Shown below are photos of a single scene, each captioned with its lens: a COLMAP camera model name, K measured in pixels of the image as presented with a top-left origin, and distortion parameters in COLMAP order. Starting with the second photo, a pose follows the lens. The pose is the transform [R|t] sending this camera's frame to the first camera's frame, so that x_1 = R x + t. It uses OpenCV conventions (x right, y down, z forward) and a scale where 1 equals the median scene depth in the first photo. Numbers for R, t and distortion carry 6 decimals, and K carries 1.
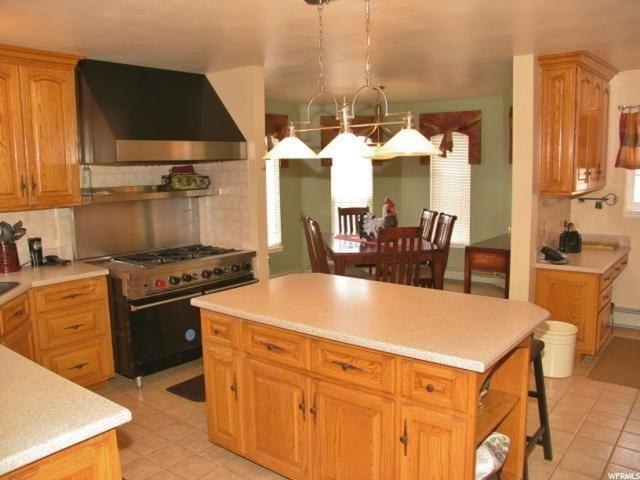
lens RADIAL K [[544.2, 0, 313.3], [0, 544.2, 240.0], [0, 0, 1]] dist [-0.185067, 0.163398]
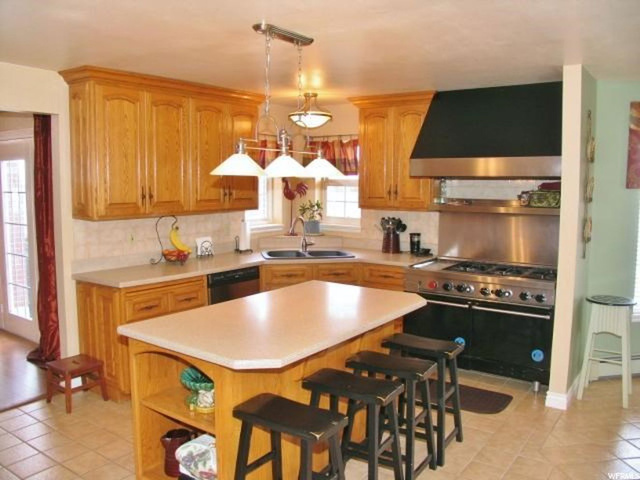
lens RADIAL K [[544.2, 0, 313.3], [0, 544.2, 240.0], [0, 0, 1]] dist [-0.185067, 0.163398]
pose [[0.052203, 0.120642, -0.991323, 0.796345], [-0.133661, 0.984588, 0.112784, -0.103938], [0.989651, 0.126614, 0.067524, 0.649136]]
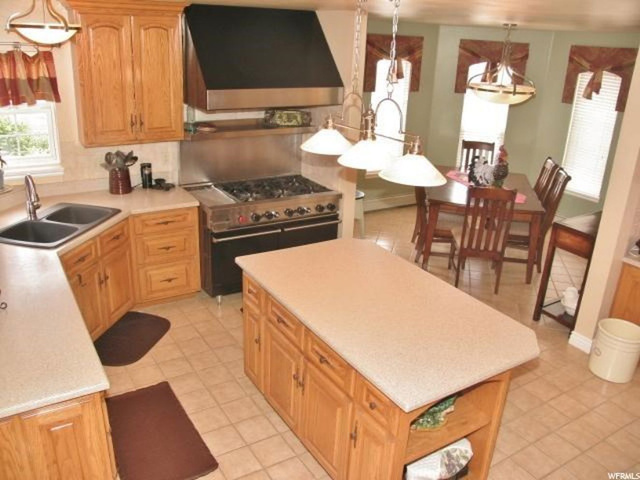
lens RADIAL K [[544.2, 0, 313.3], [0, 544.2, 240.0], [0, 0, 1]] dist [-0.185067, 0.163398]
pose [[0.940959, 0.171717, -0.291734, 0.188110], [-0.101204, 0.965077, 0.241628, -0.162567], [0.323037, -0.197838, 0.925477, -0.007357]]
